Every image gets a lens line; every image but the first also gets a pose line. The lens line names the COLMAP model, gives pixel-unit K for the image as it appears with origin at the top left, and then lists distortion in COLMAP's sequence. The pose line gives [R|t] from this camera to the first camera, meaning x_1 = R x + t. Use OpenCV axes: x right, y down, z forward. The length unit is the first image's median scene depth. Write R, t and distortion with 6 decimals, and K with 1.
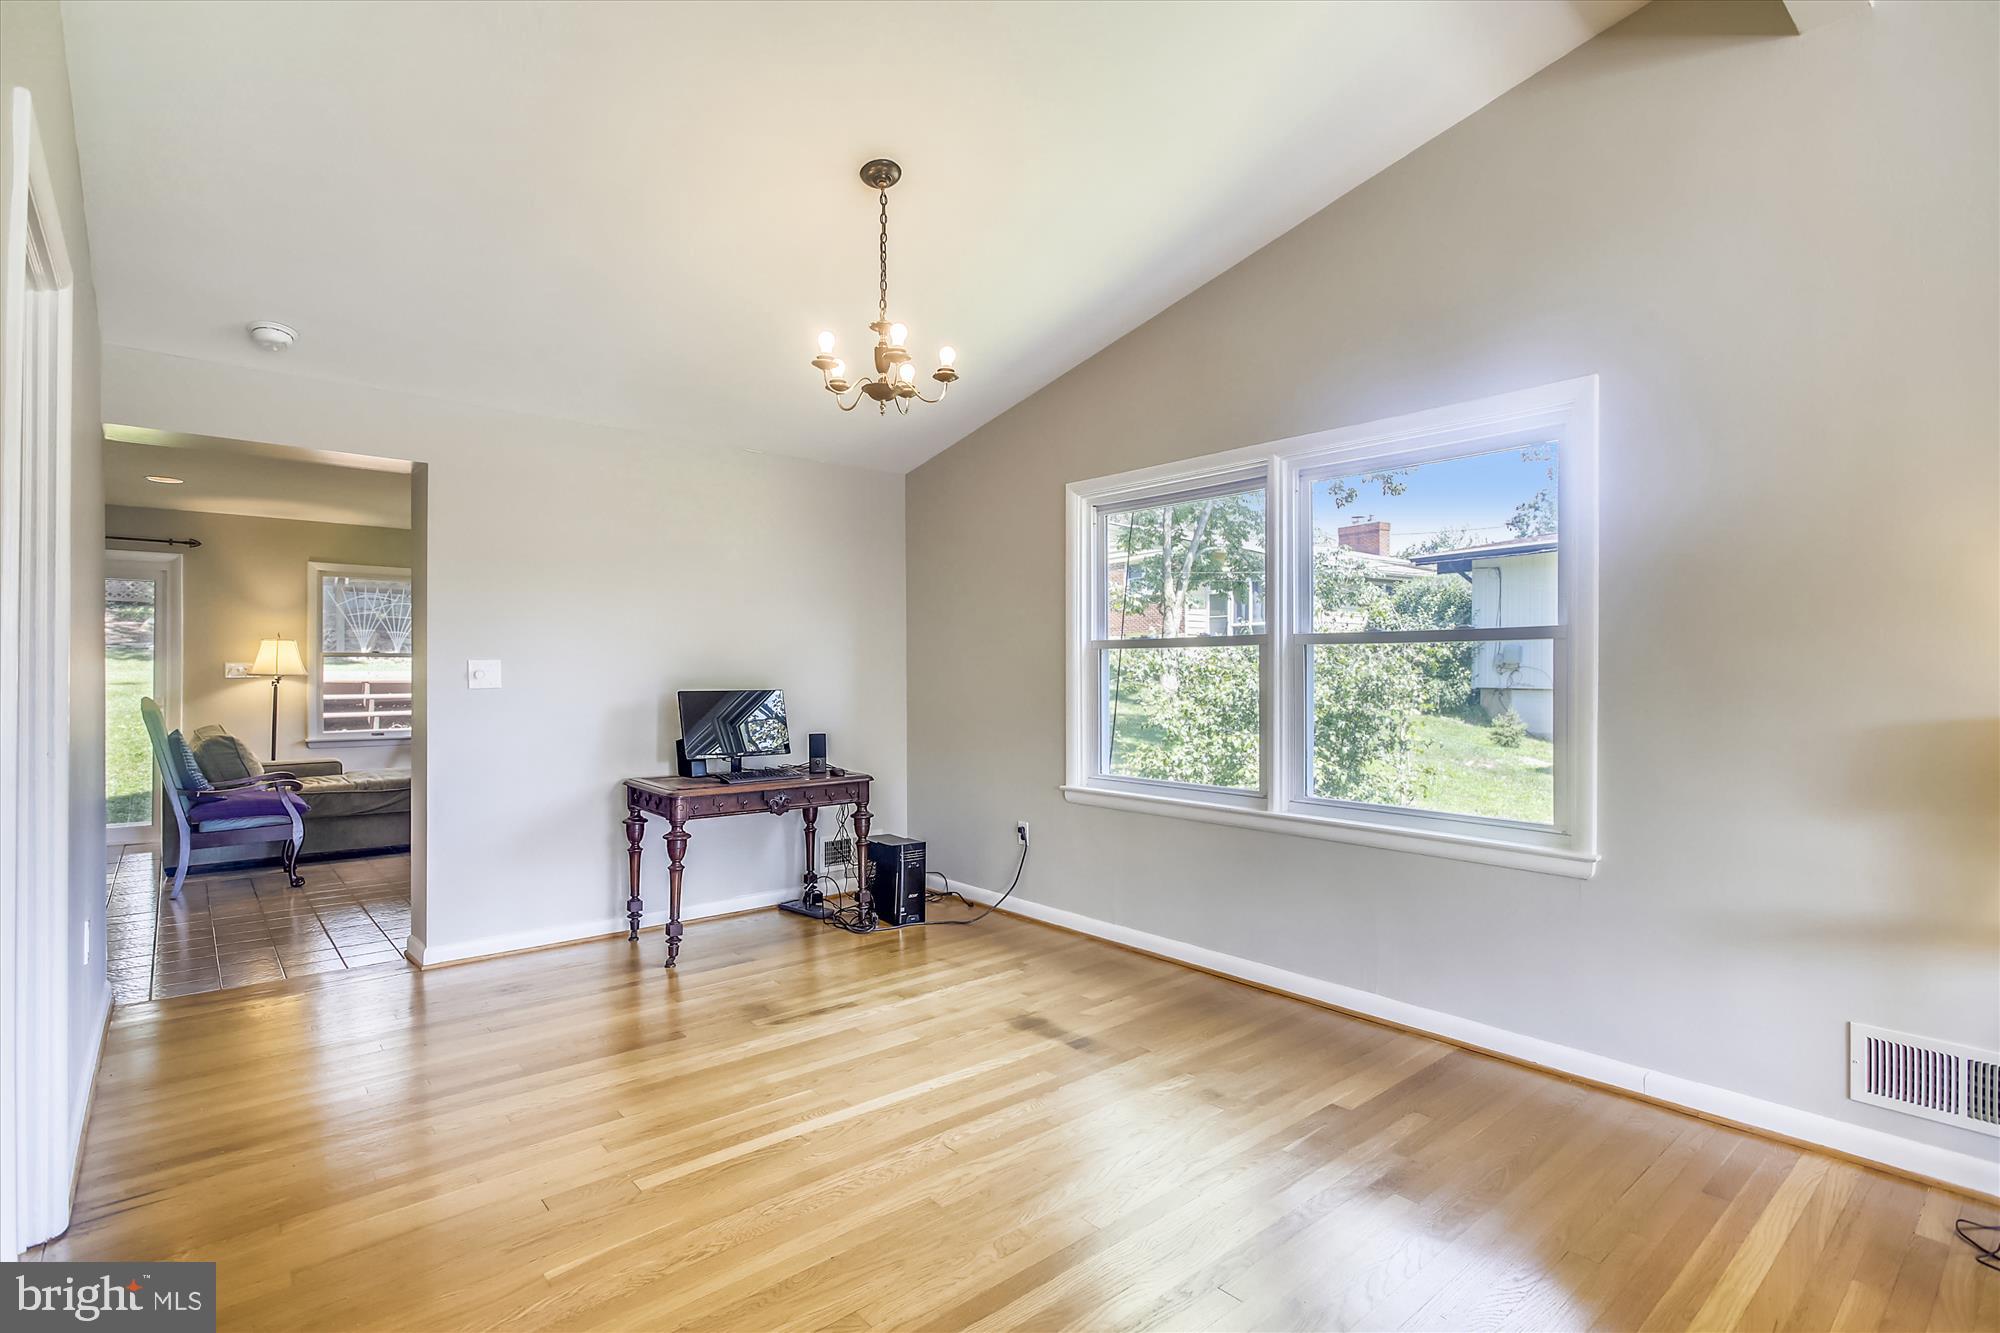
lens RADIAL K [[960.1, 0, 998.4], [0, 960.1, 672.3], [0, 0, 1]] dist [0.010076, 0.000043]
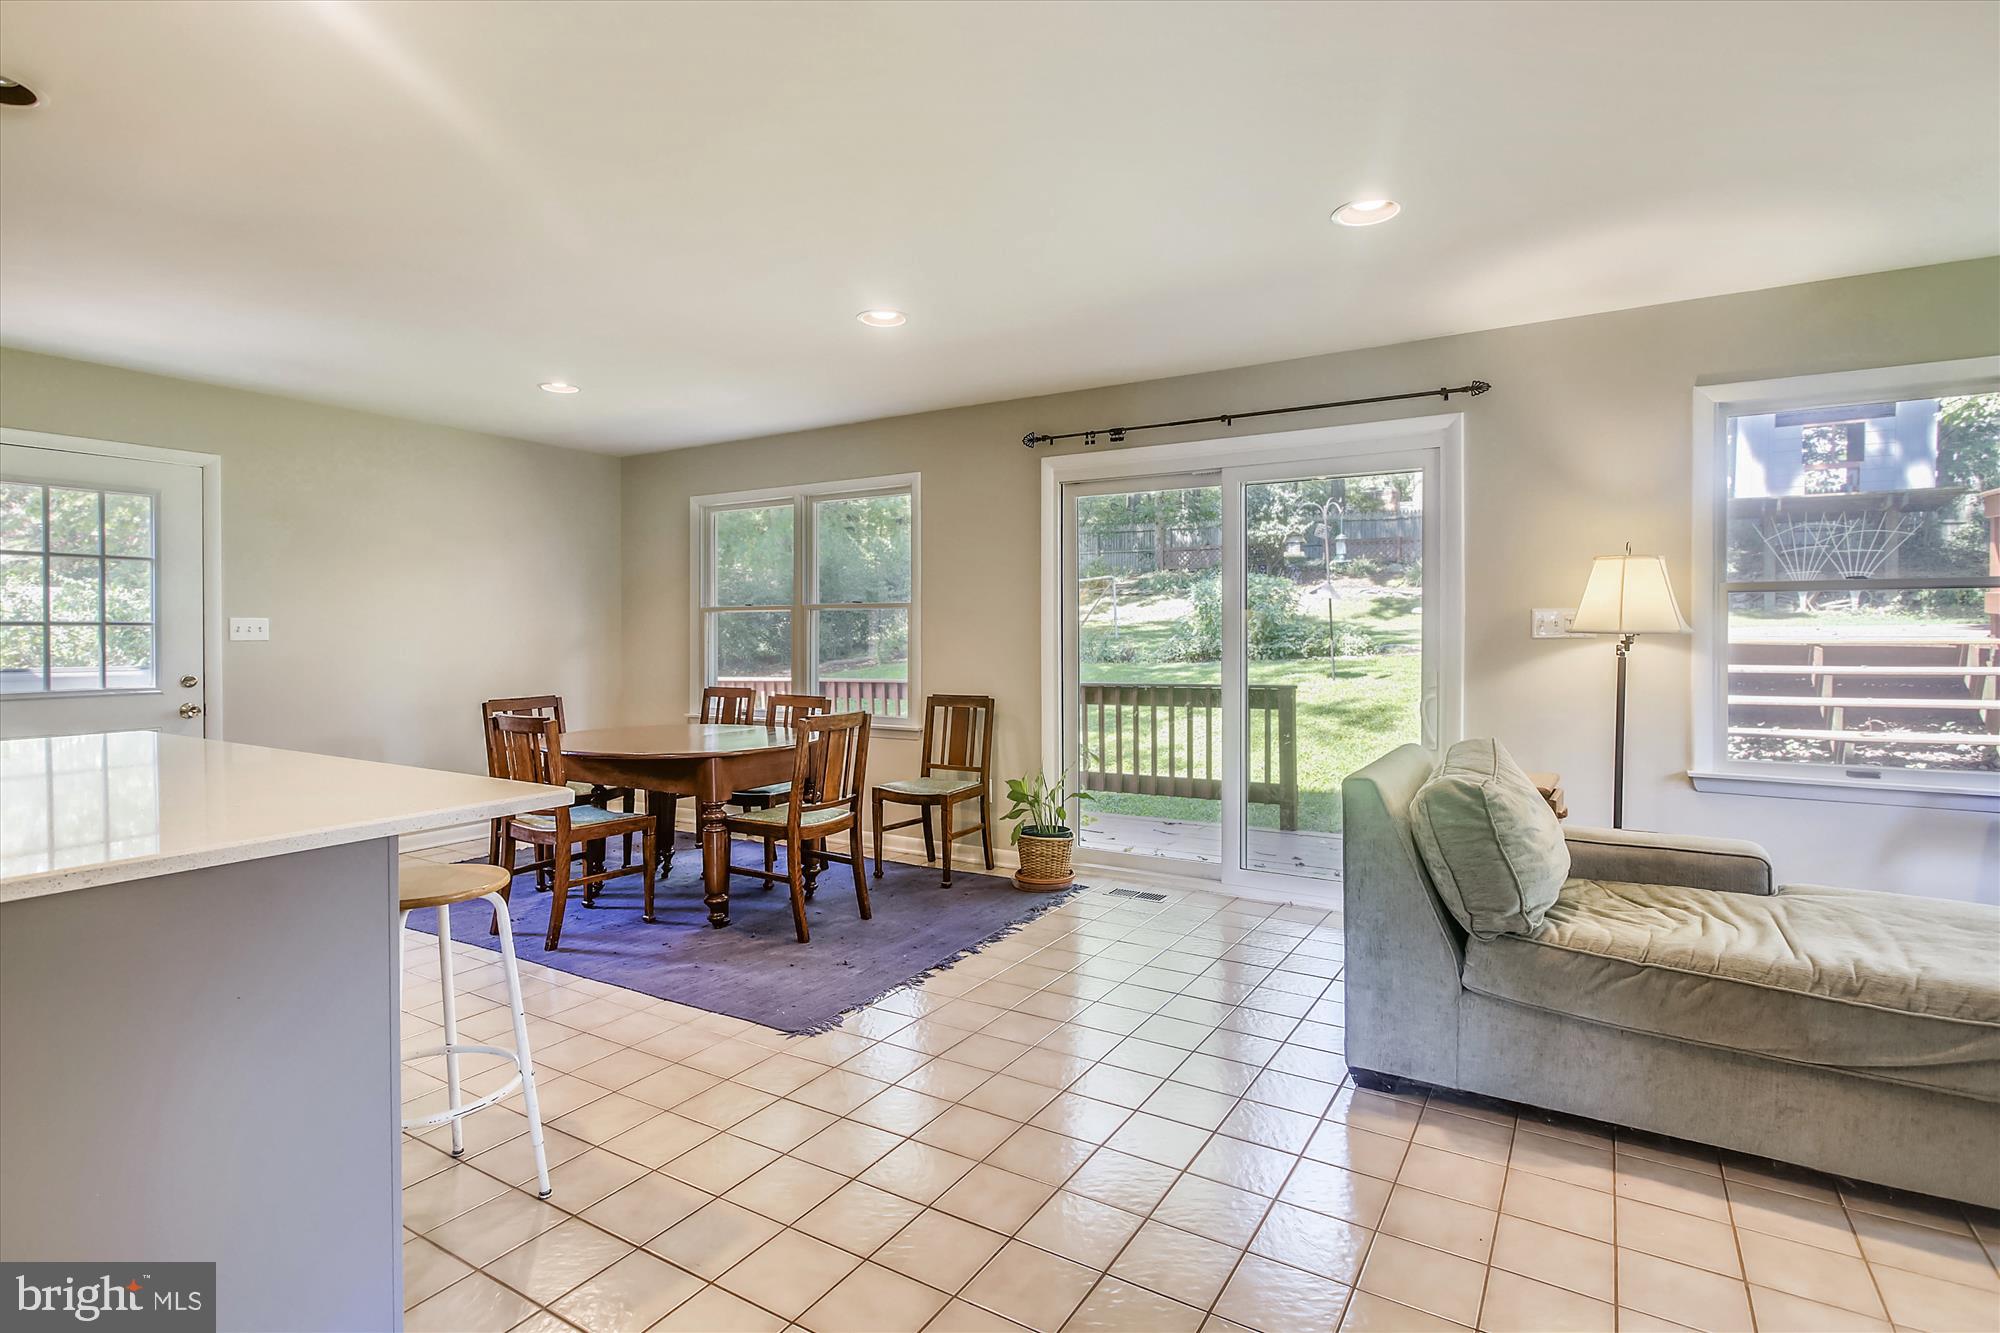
lens RADIAL K [[960.1, 0, 998.0], [0, 960.1, 649.3], [0, 0, 1]] dist [0.010076, 0.000043]
pose [[0.293457, 0.008554, -0.955934, -0.352682], [0.008890, 0.999892, 0.011677, 0.002684], [0.955931, -0.011925, 0.293349, 0.519388]]
